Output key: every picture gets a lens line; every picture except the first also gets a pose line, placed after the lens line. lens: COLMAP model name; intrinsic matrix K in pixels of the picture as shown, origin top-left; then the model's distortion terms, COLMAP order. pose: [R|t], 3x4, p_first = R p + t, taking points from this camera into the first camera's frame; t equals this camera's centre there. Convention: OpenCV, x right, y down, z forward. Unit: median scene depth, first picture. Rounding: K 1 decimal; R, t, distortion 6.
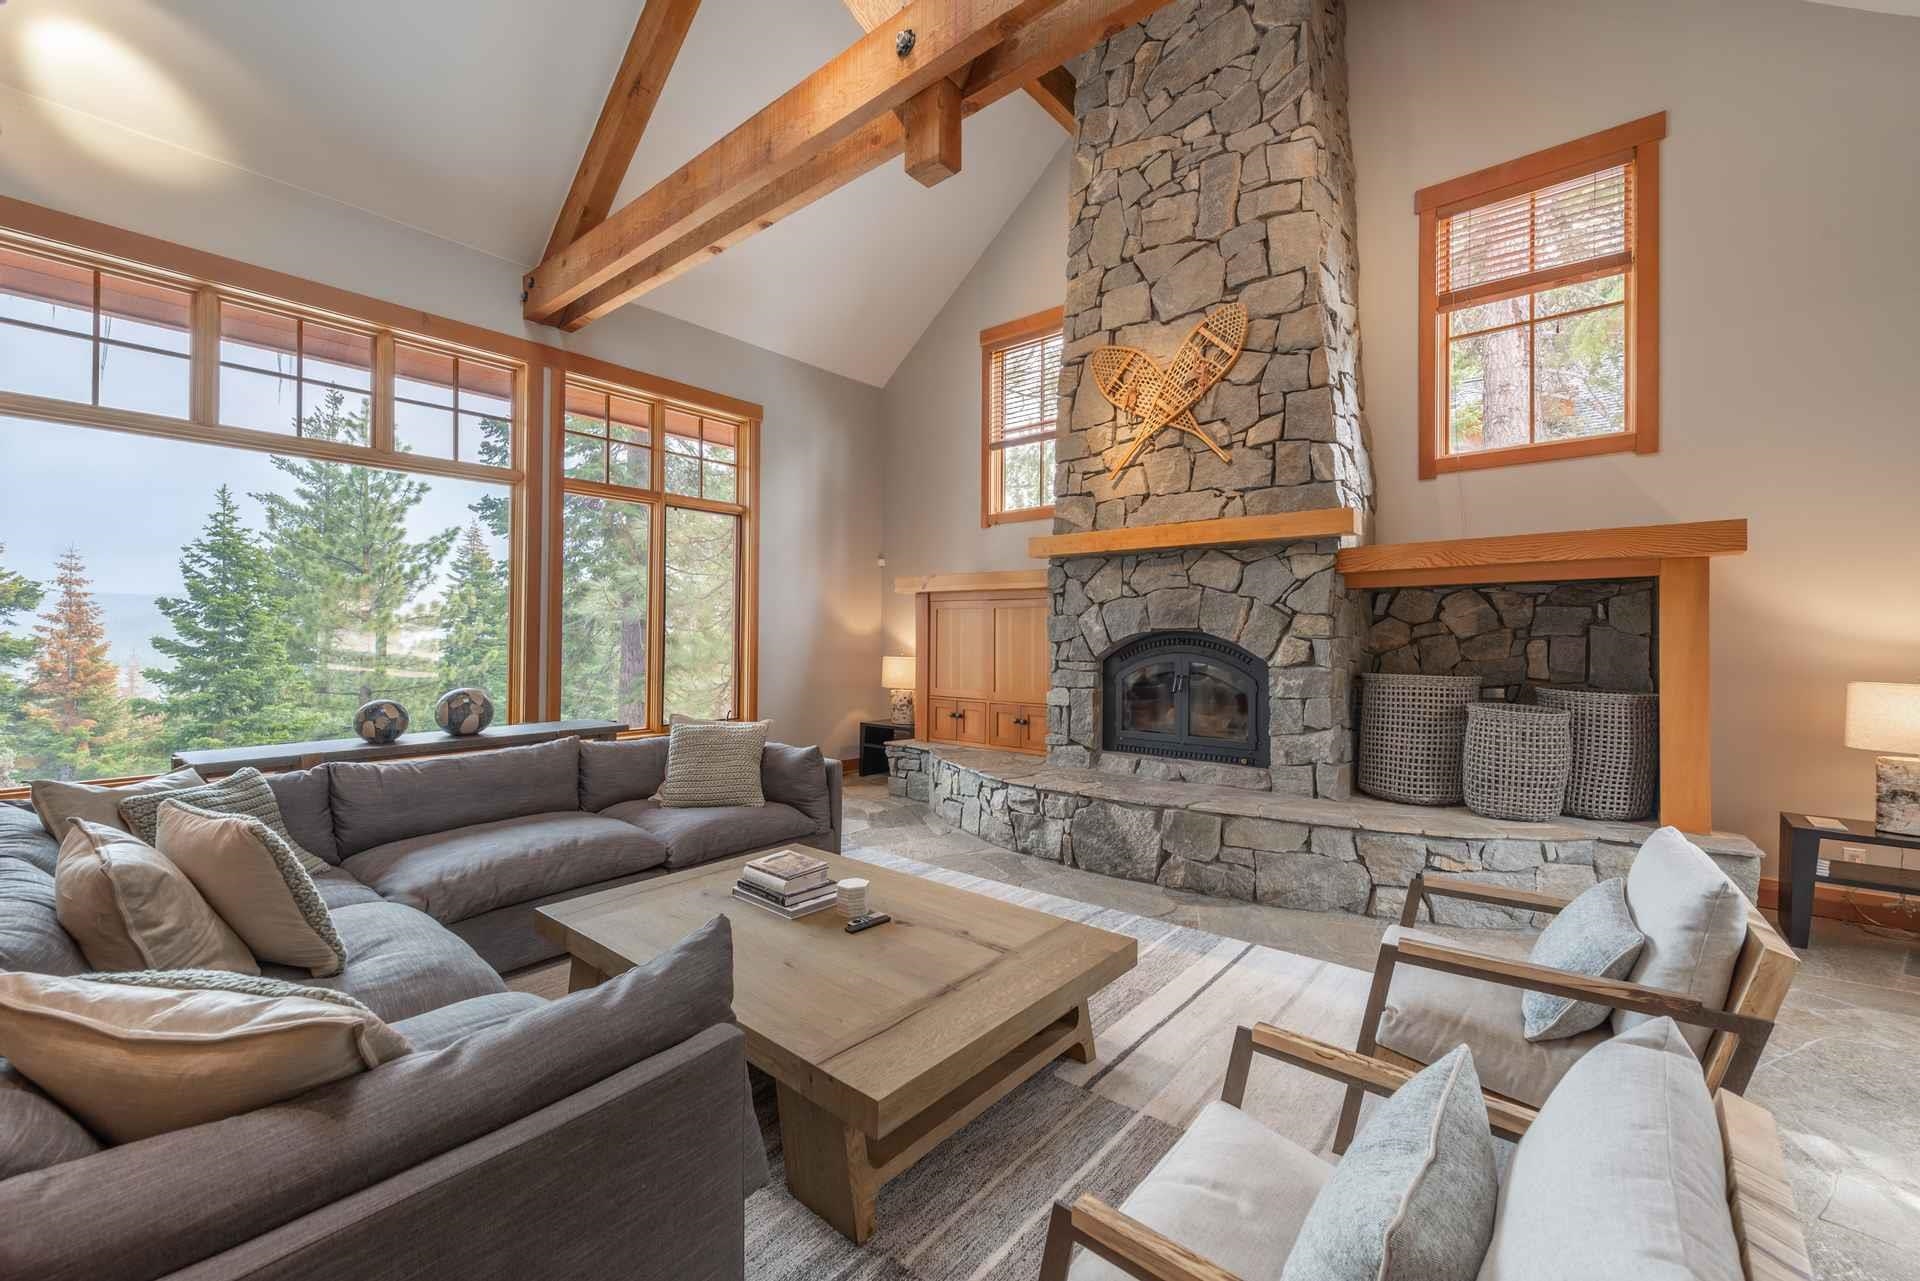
lens RADIAL K [[777.3, 0, 959.6], [0, 777.3, 627.7], [0, 0, 1]] dist [0.009392, -0.001064]
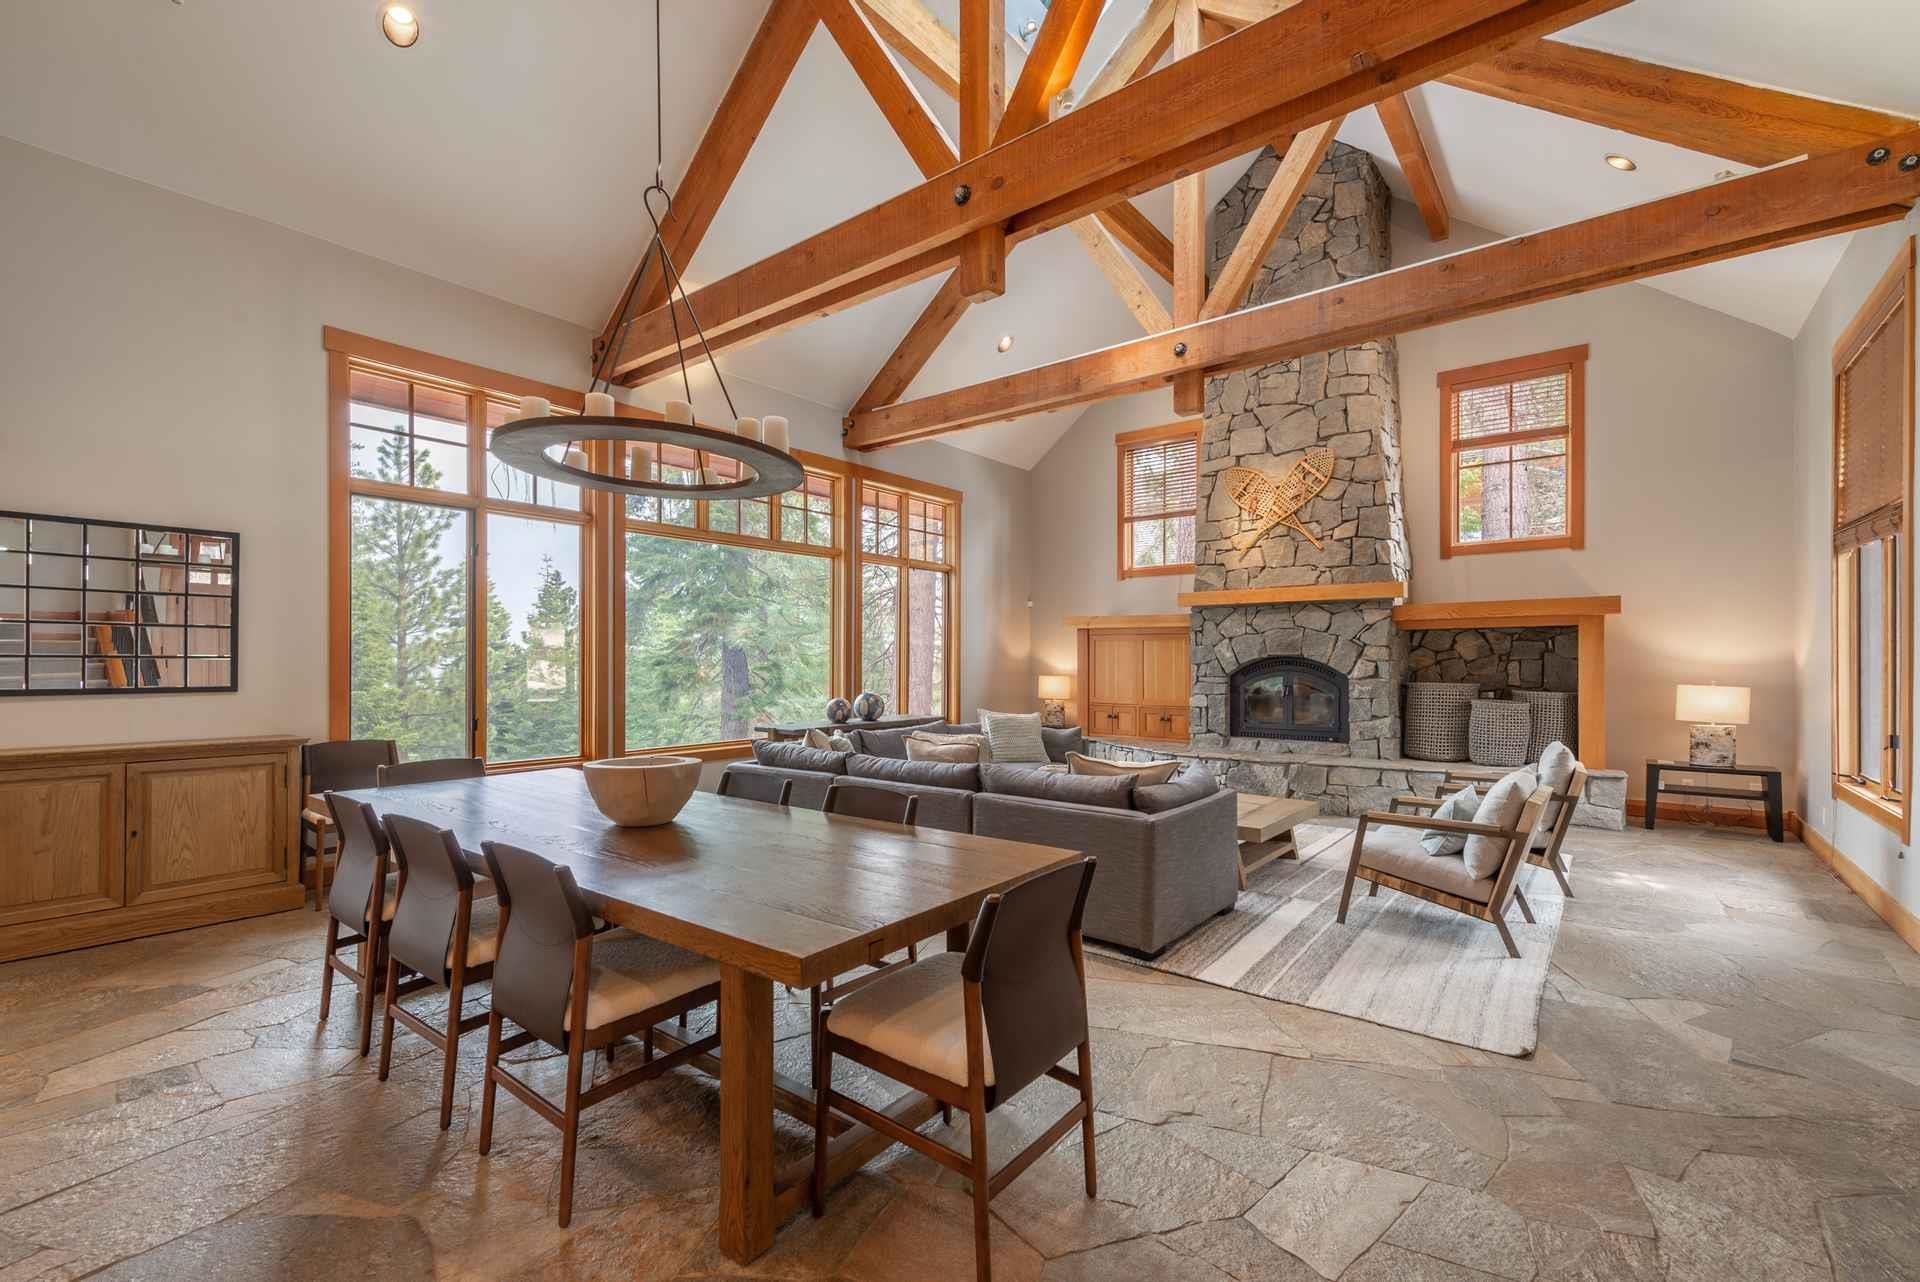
lens RADIAL K [[828.0, 0, 957.9], [0, 828.0, 651.8], [0, 0, 1]] dist [0.009180, -0.000130]
pose [[0.999651, -0.001922, 0.026342, -0.412543], [0.001874, 0.999997, 0.001849, -0.008887], [-0.026345, -0.001799, 0.999651, -0.624662]]
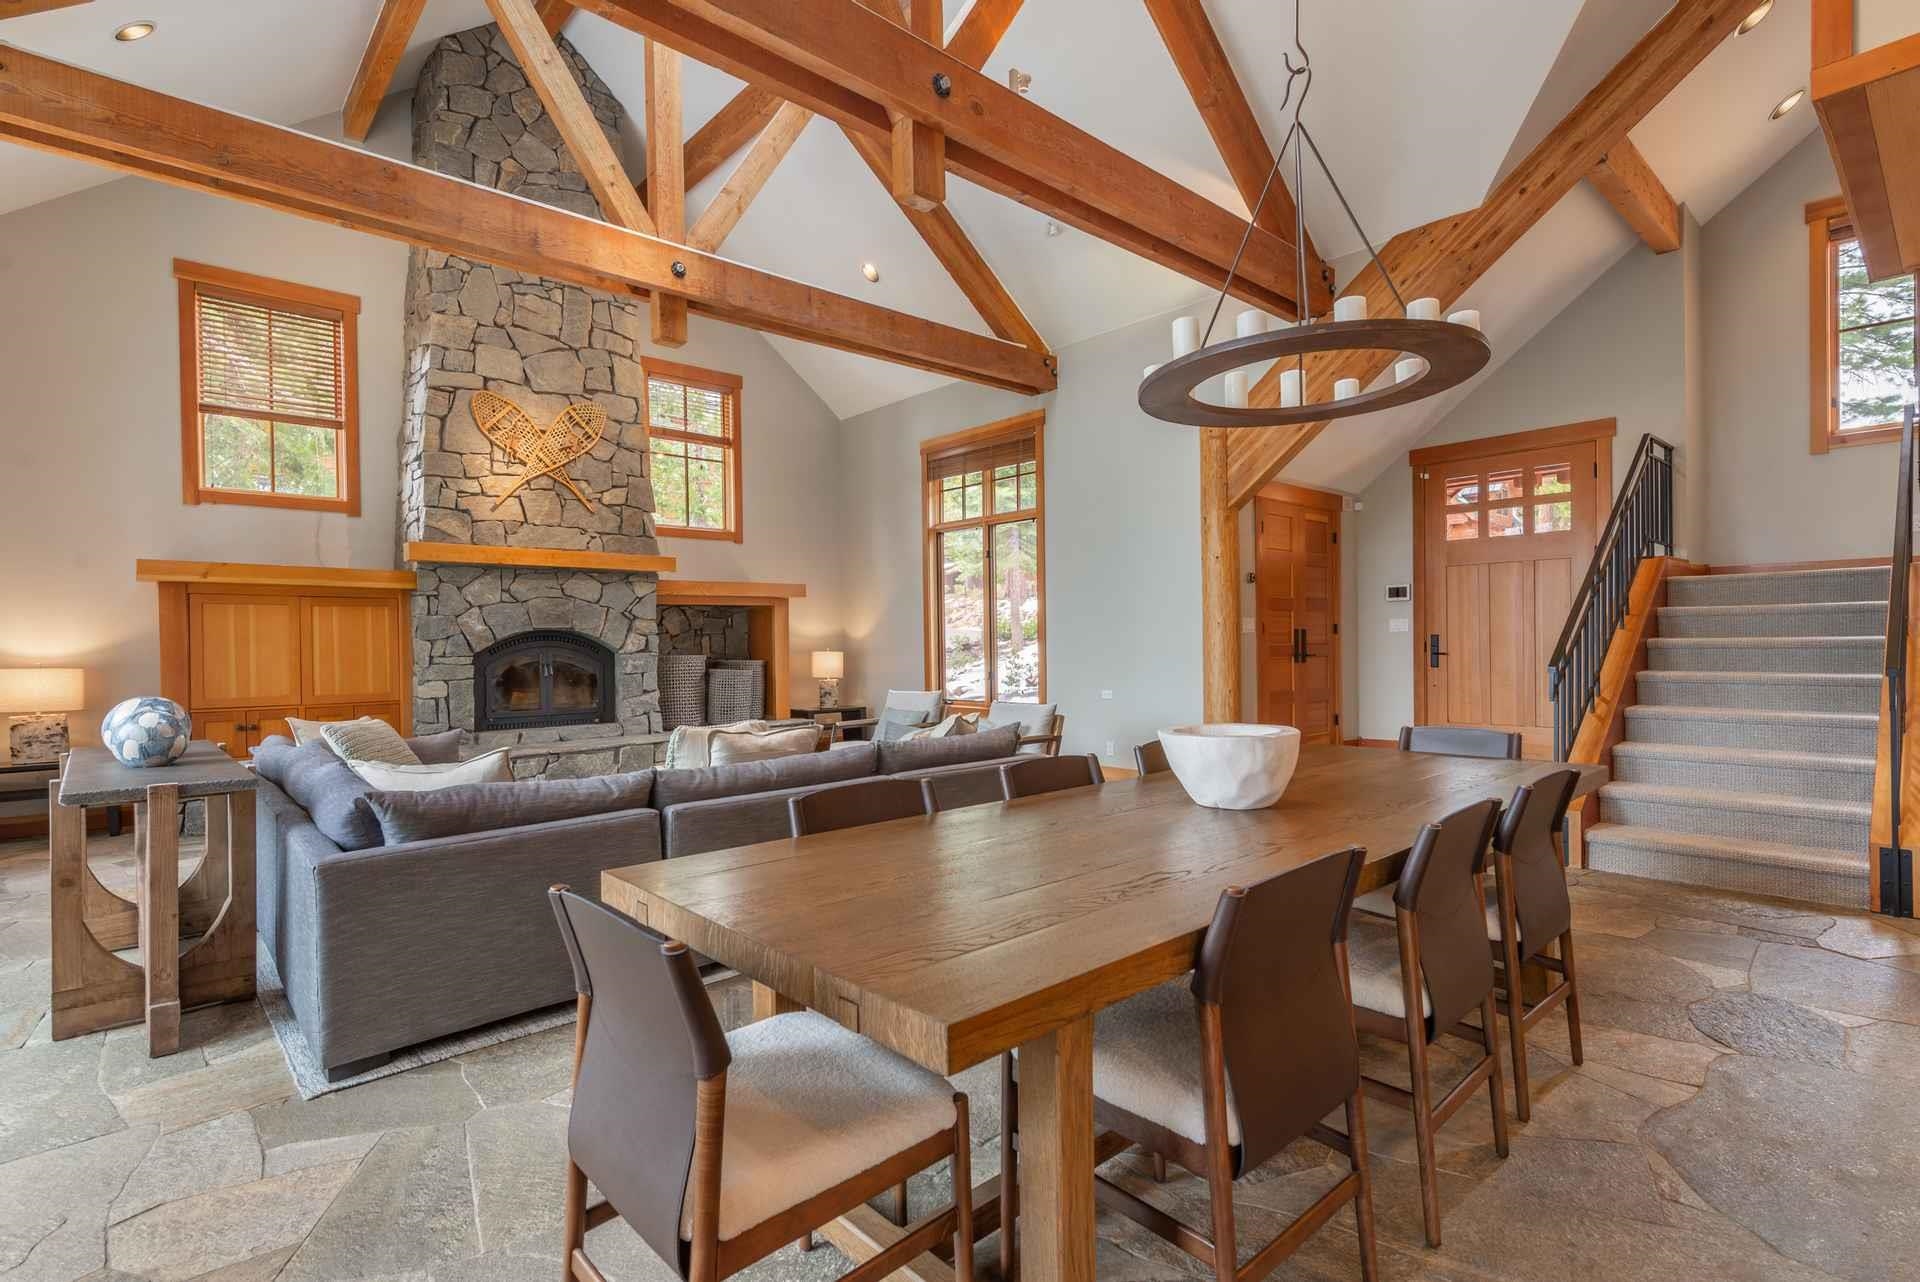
lens RADIAL K [[911.3, 0, 981.2], [0, 911.3, 647.9], [0, 0, 1]] dist [0.005587, 0.000680]
pose [[0.120876, -0.011626, 0.992600, -1.179012], [0.002277, 0.999932, 0.011435, 0.018684], [-0.992665, 0.000878, 0.120894, 0.082855]]
